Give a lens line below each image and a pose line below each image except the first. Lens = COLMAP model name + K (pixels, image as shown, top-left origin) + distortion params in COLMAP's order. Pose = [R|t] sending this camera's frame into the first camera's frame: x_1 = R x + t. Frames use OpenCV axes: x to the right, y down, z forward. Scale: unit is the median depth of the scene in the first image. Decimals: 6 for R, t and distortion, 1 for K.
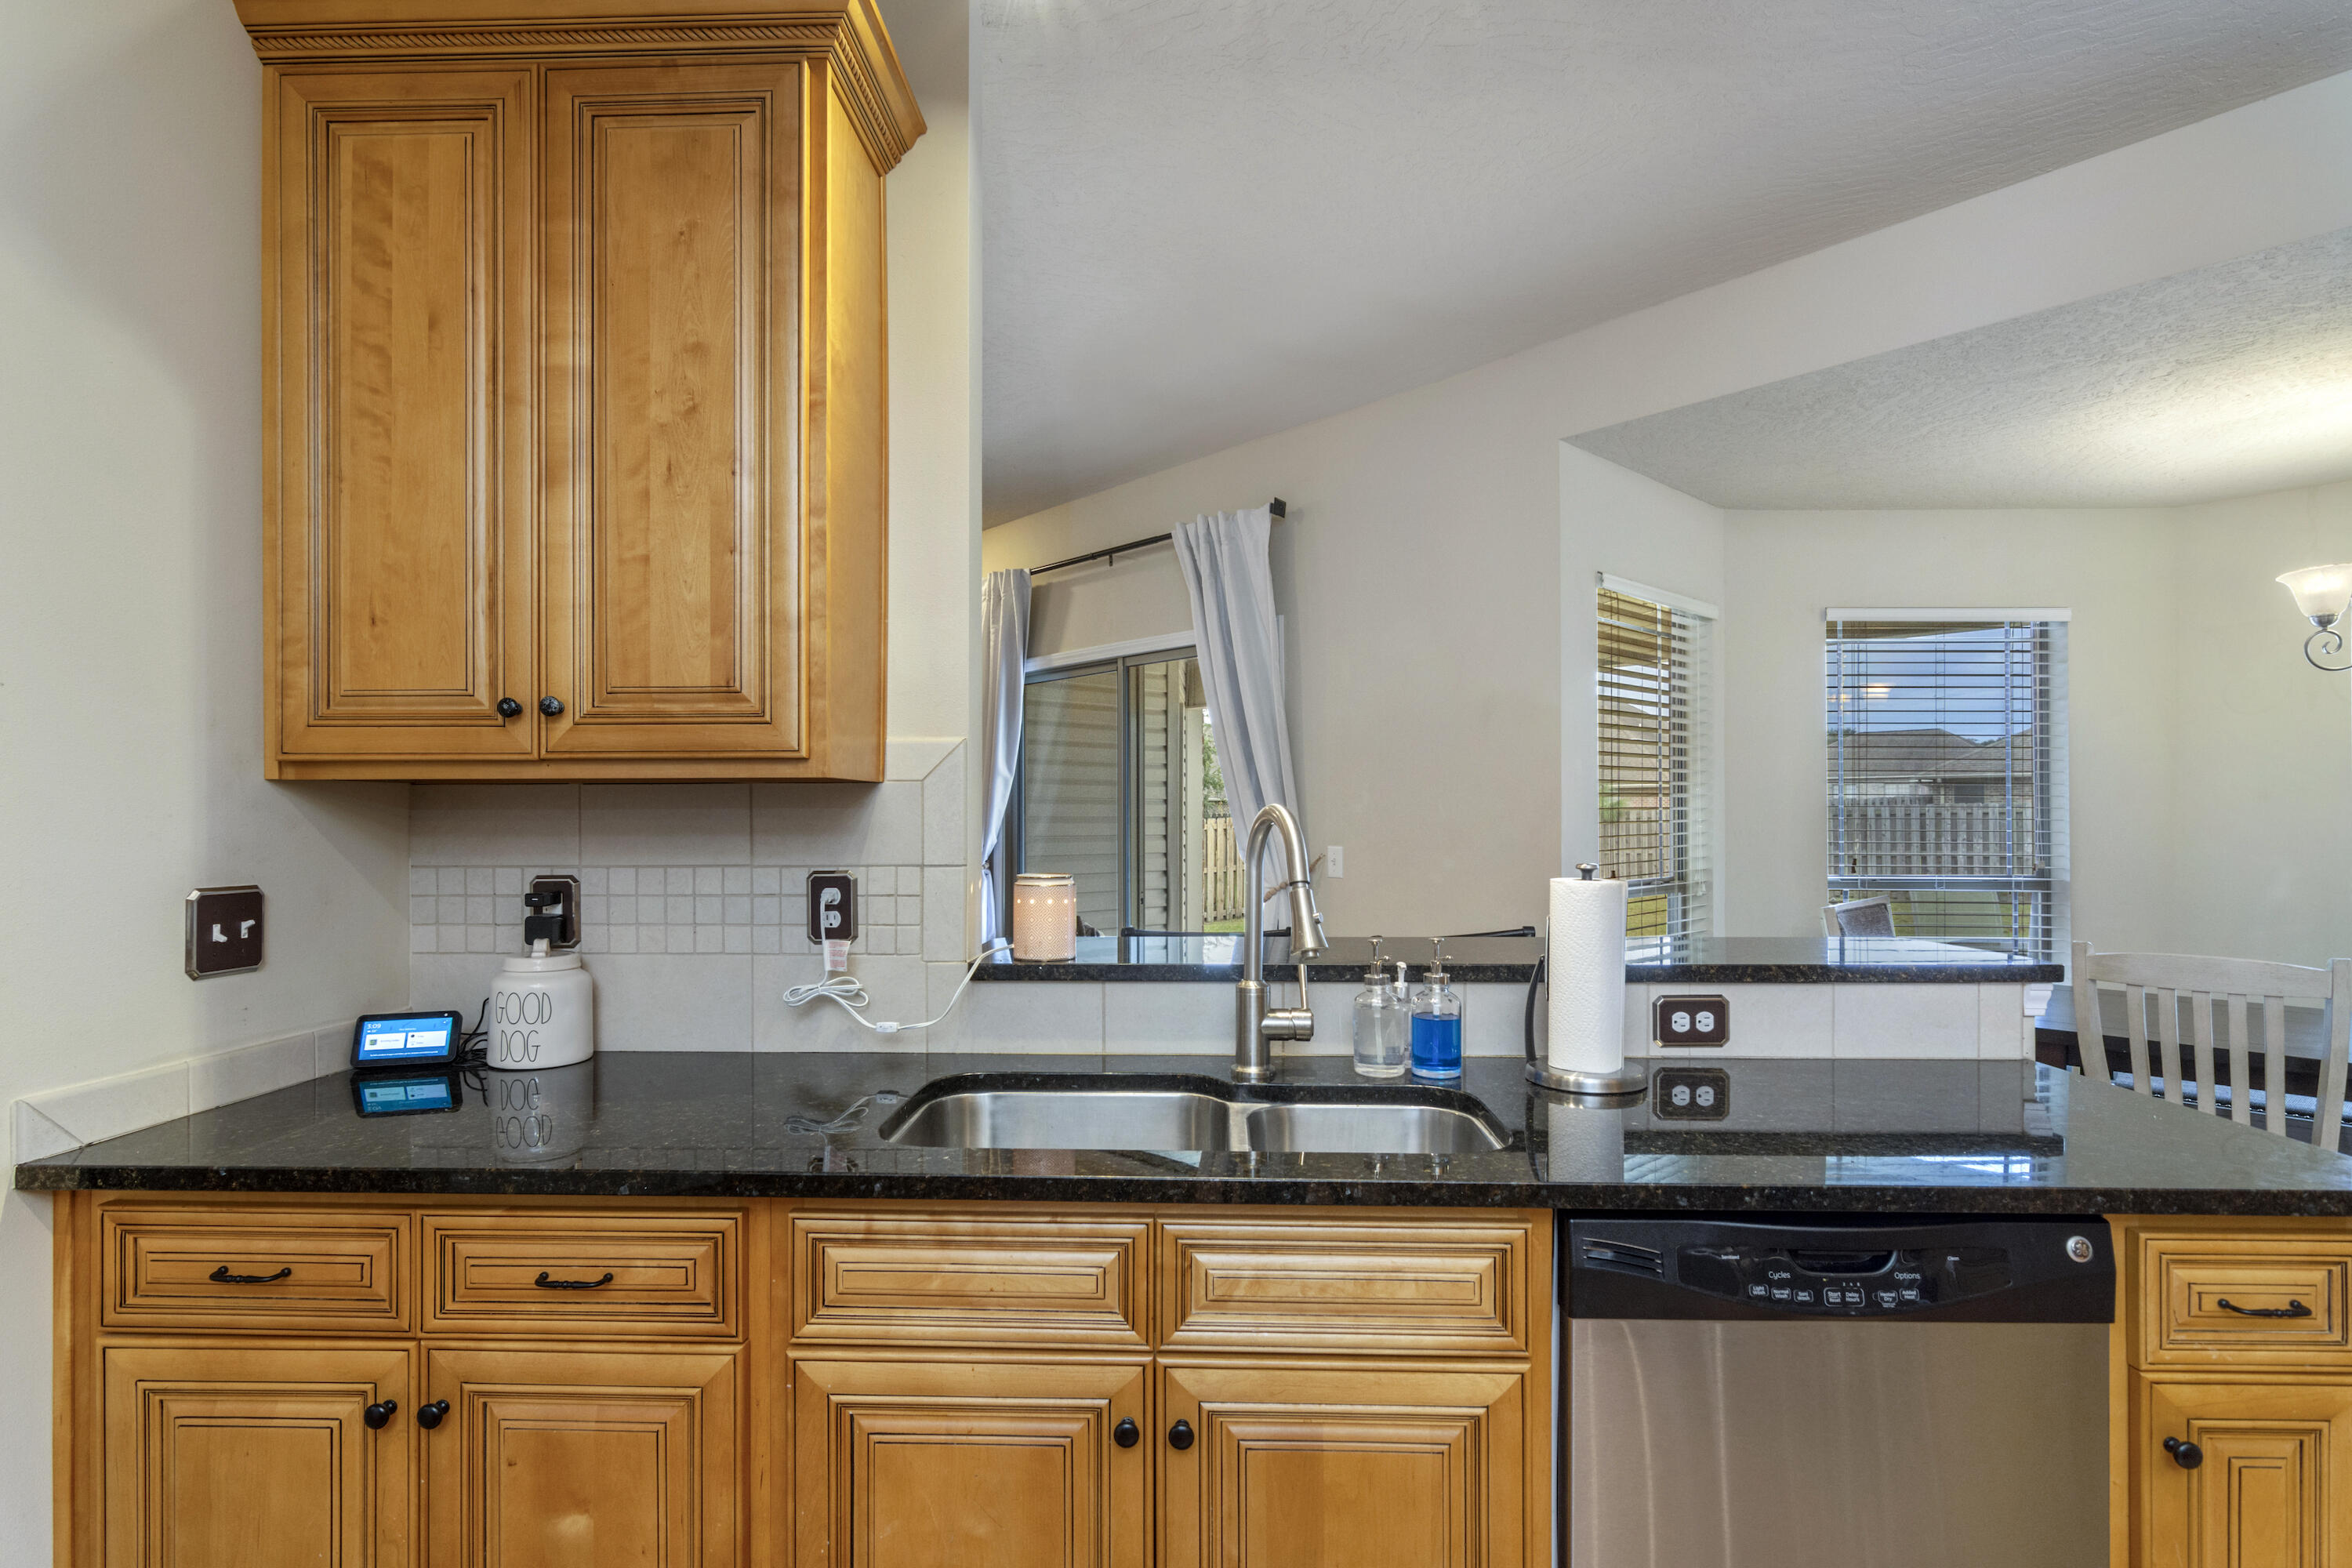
lens RADIAL K [[1135.0, 0, 1171.4], [0, 1135.0, 815.8], [0, 0, 1]] dist [0.000138, 0.000058]
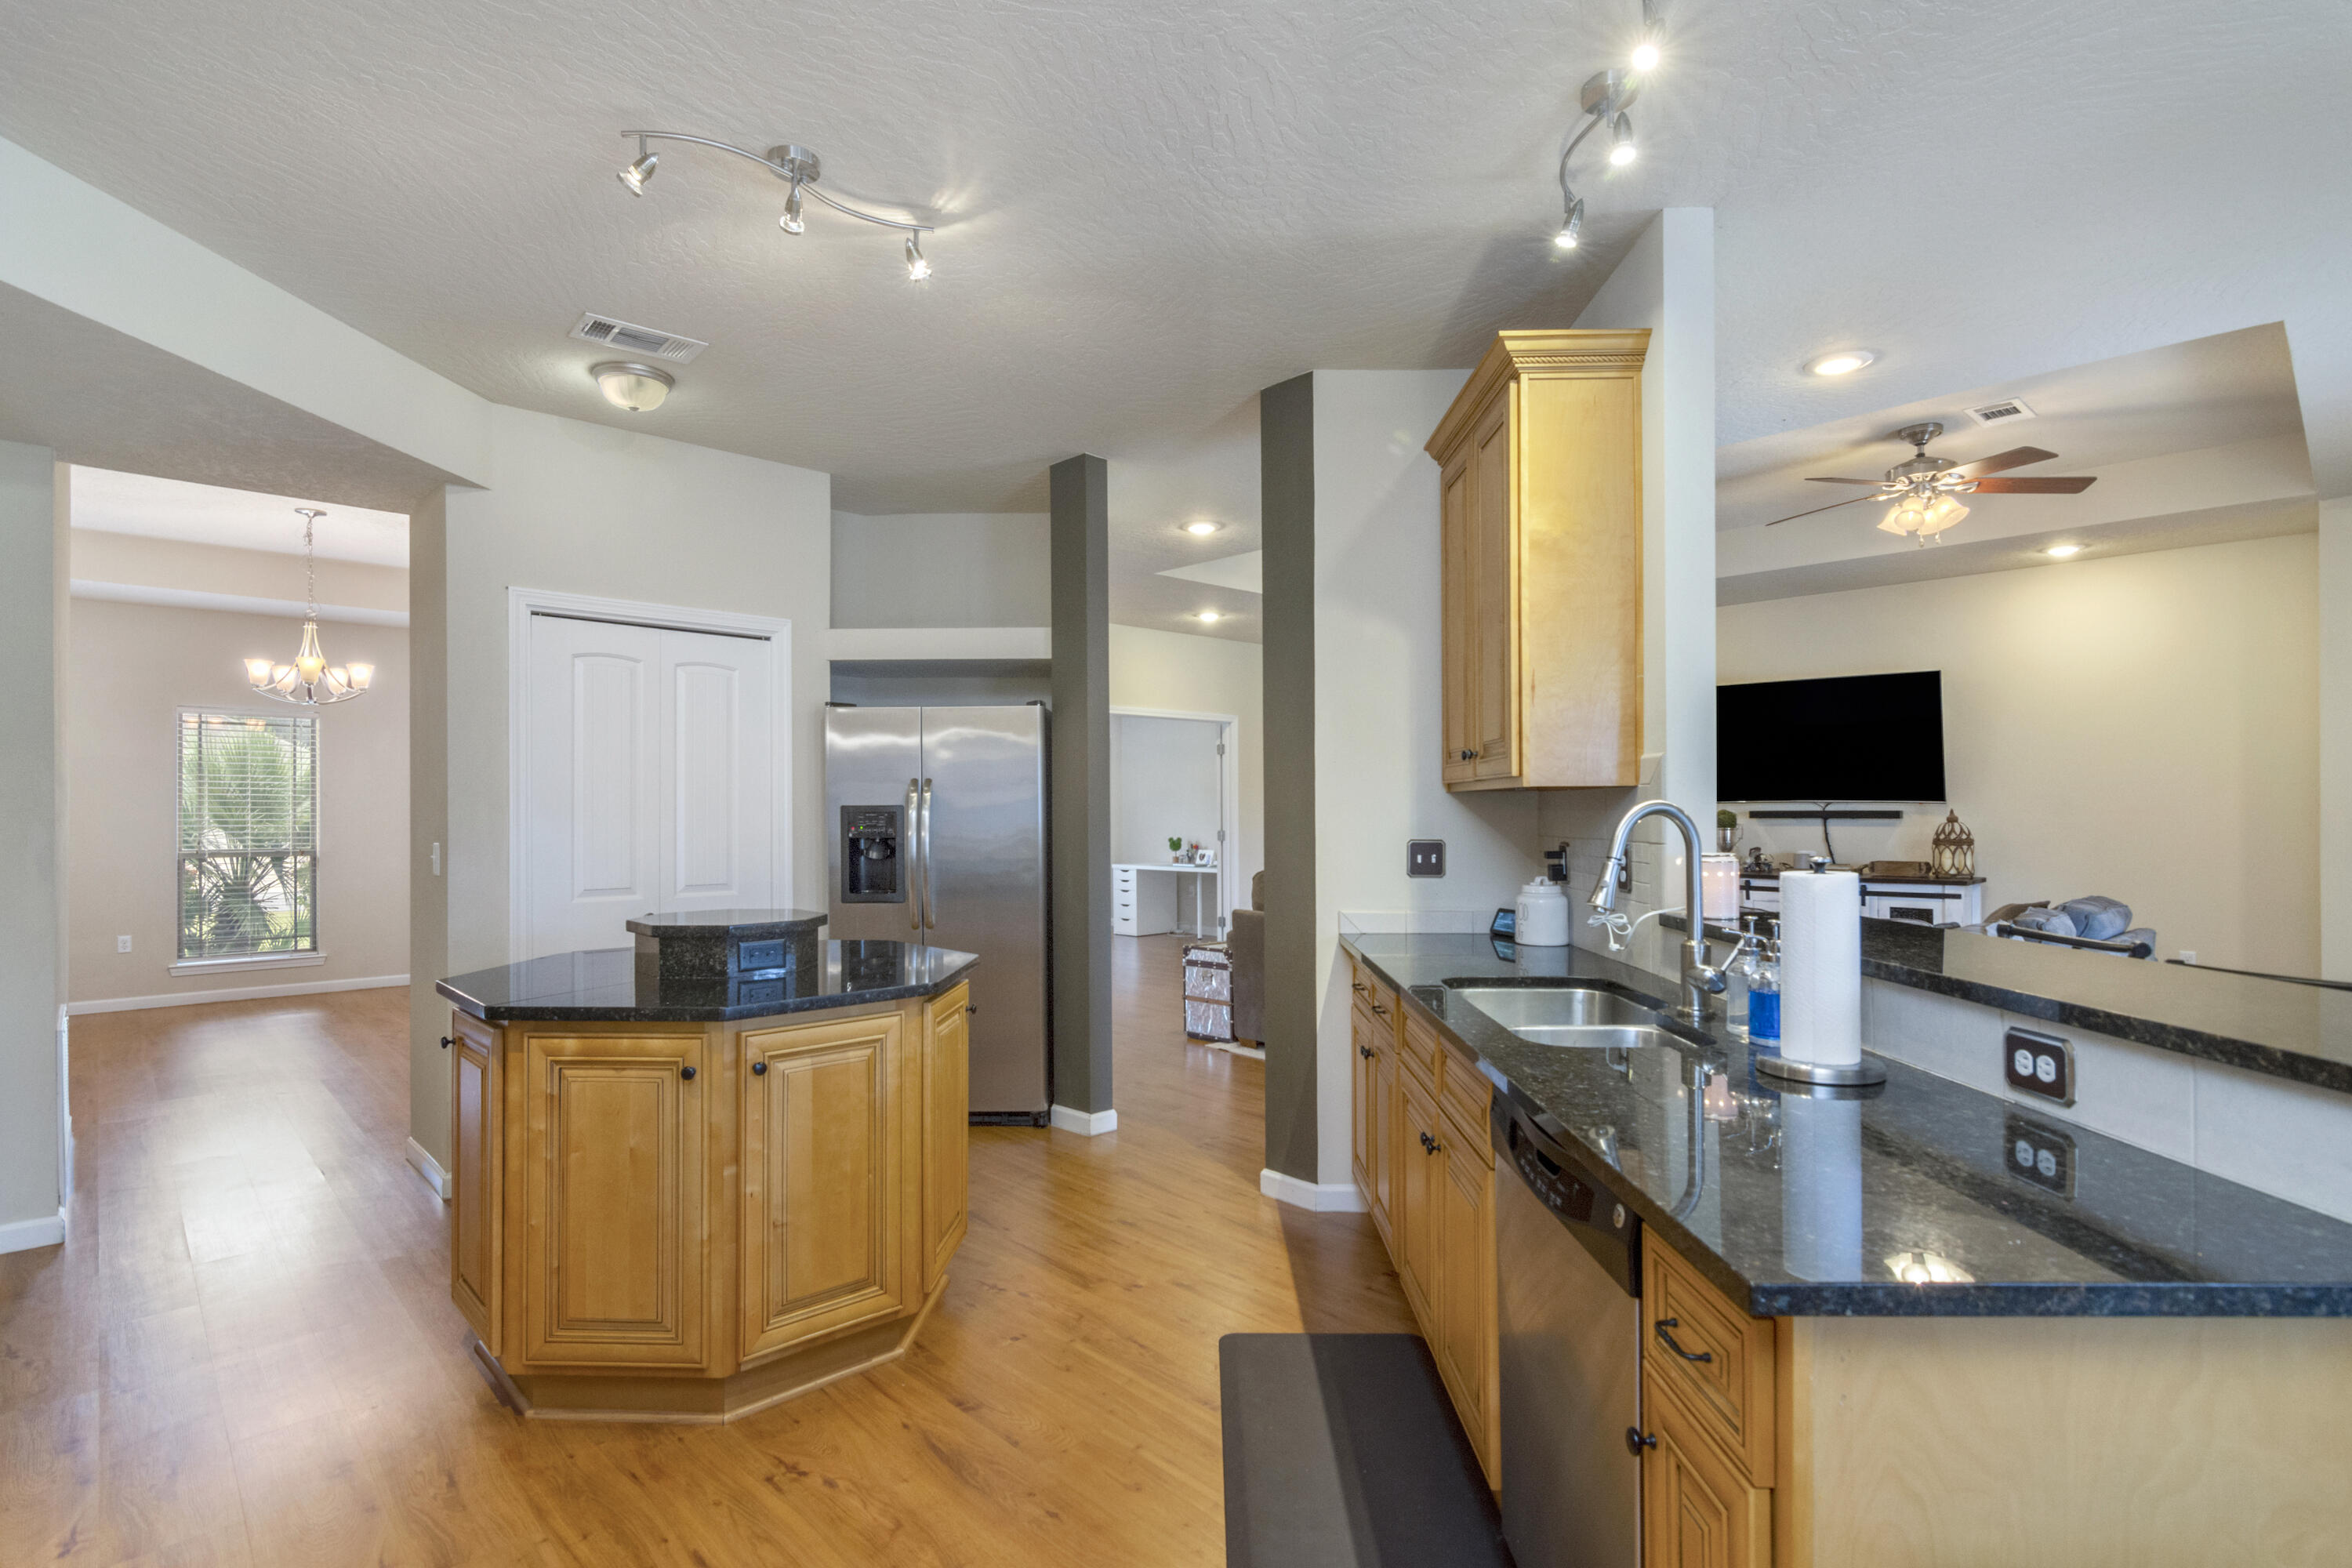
lens RADIAL K [[1135.0, 0, 1171.4], [0, 1135.0, 815.8], [0, 0, 1]] dist [0.000138, 0.000058]
pose [[0.025191, 0.008131, -0.999650, 1.267726], [0.003007, 0.999962, 0.008209, -0.005483], [0.999678, -0.003213, 0.025166, 0.368757]]
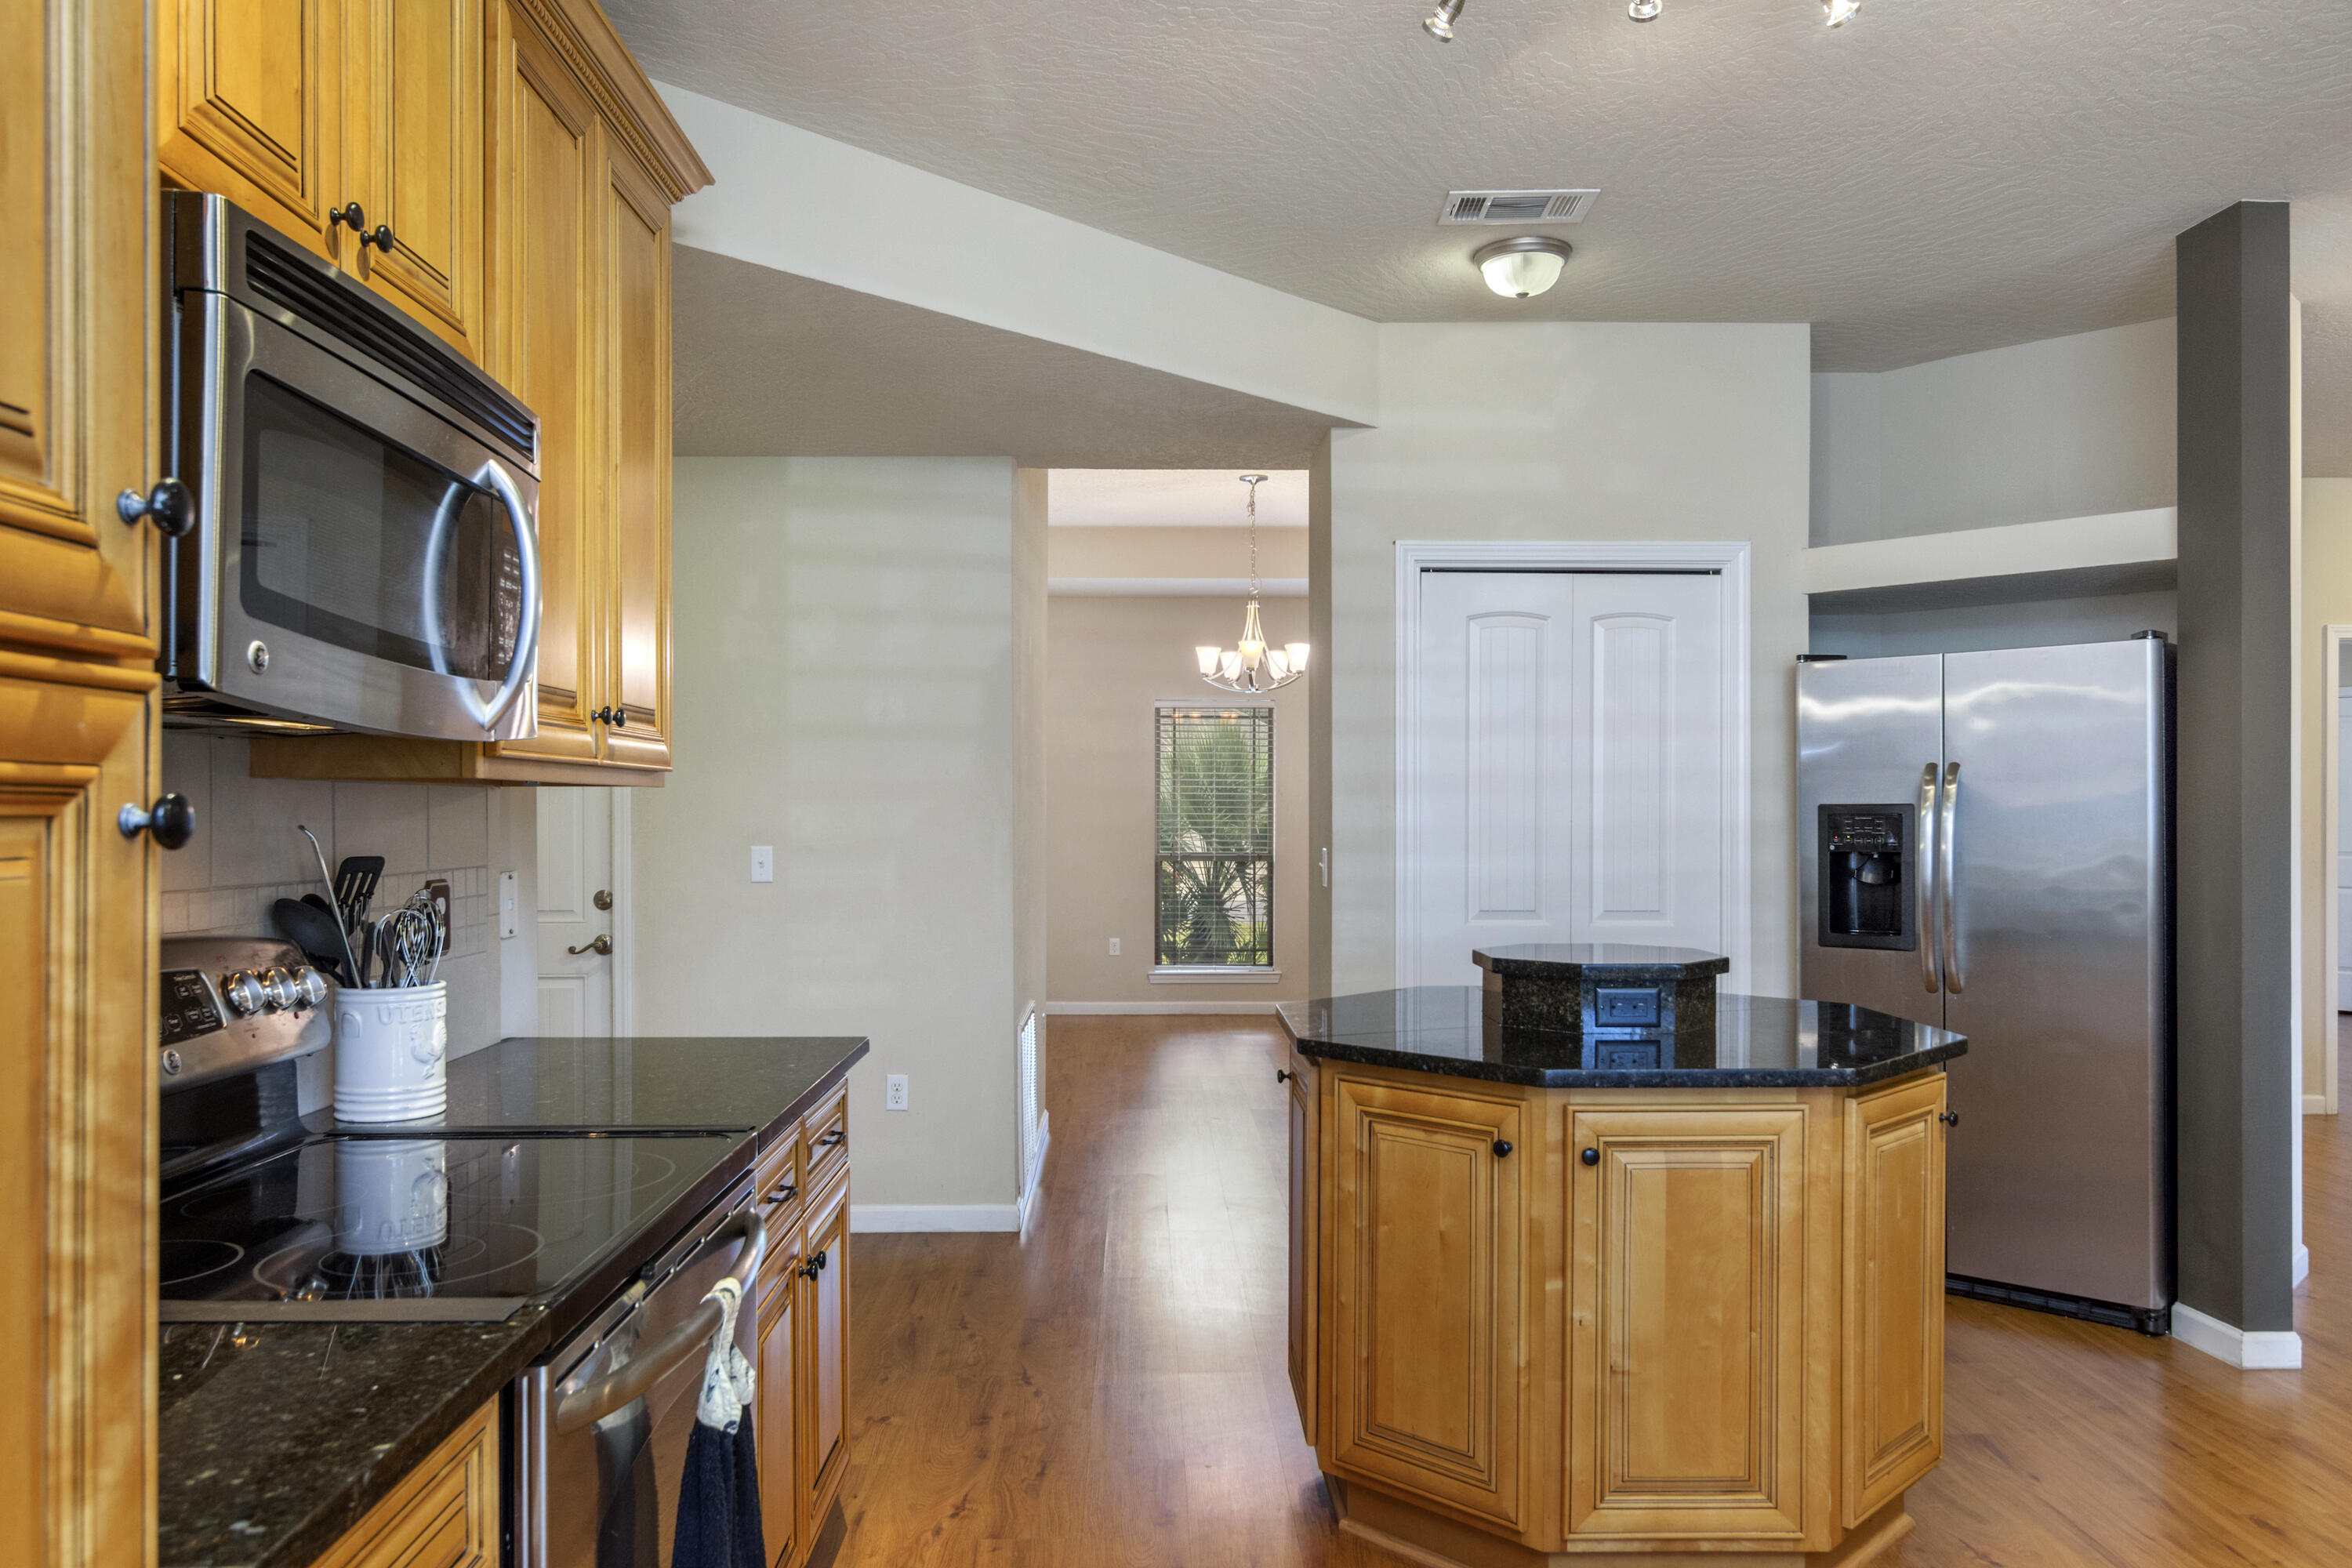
lens RADIAL K [[1613.5, 0, 1167.8], [0, 1613.5, 831.4], [0, 0, 1]] dist [-0.002367, 0.000828]
pose [[-0.655096, 0.012543, -0.755442, 1.238558], [0.003332, 0.999900, 0.013712, -0.005579], [0.755539, 0.006466, -0.655072, 0.558433]]
